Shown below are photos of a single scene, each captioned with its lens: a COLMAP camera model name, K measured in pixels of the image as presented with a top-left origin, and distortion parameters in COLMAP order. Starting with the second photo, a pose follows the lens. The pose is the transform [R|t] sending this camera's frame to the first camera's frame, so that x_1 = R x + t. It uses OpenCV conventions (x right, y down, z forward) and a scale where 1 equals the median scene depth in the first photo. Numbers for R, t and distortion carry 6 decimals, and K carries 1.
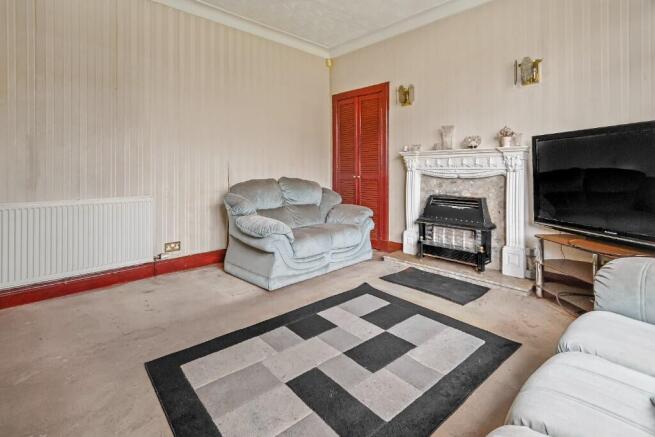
lens RADIAL K [[311.3, 0, 319.5], [0, 311.3, 168.6], [0, 0, 1]] dist [0.000278, 0.000102]
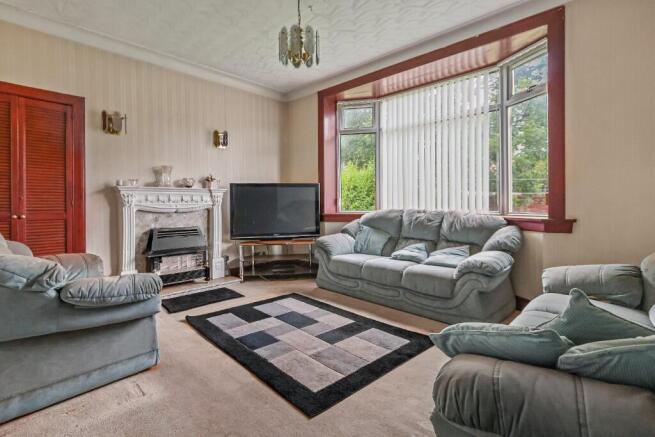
lens RADIAL K [[311.3, 0, 318.4], [0, 311.3, 204.0], [0, 0, 1]] dist [0.000278, 0.000102]
pose [[-0.035874, -0.002800, 0.999352, -0.720088], [-0.000001, 0.999996, 0.002802, -0.003610], [-0.999356, 0.000100, -0.035873, 0.488131]]
